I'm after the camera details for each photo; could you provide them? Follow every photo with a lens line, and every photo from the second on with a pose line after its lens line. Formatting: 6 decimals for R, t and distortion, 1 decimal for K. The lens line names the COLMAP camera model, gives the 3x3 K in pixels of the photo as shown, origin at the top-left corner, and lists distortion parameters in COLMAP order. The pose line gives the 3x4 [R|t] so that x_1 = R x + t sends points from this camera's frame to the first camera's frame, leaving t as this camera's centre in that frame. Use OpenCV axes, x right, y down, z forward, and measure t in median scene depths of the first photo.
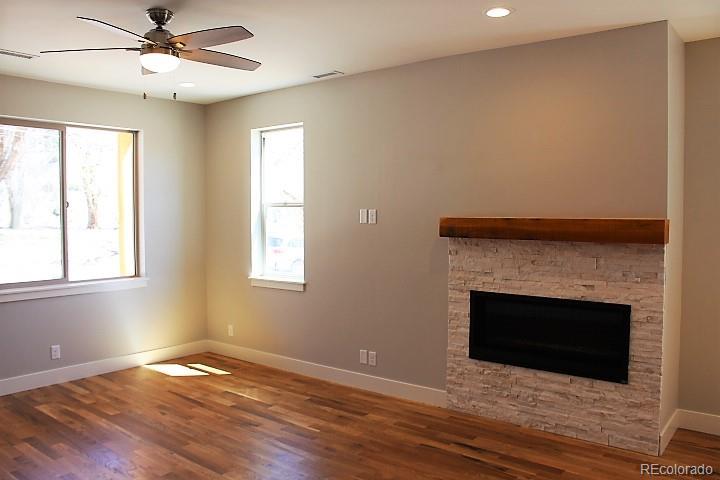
lens RADIAL K [[580.9, 0, 360.0], [0, 580.9, 240.0], [0, 0, 1]] dist [-0.168016, 0.144078]
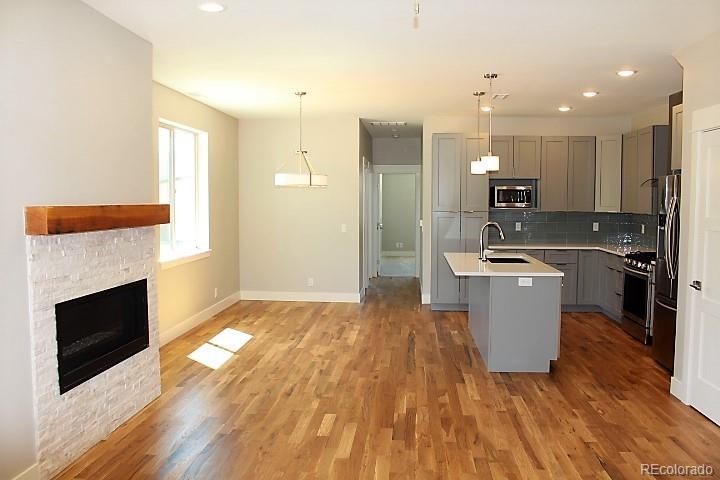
lens RADIAL K [[580.9, 0, 360.0], [0, 580.9, 240.0], [0, 0, 1]] dist [-0.168016, 0.144078]
pose [[-0.548093, -0.054560, 0.834636, -0.627166], [0.043950, 0.994613, 0.093879, -0.045692], [-0.835262, 0.088137, -0.542742, 1.071803]]
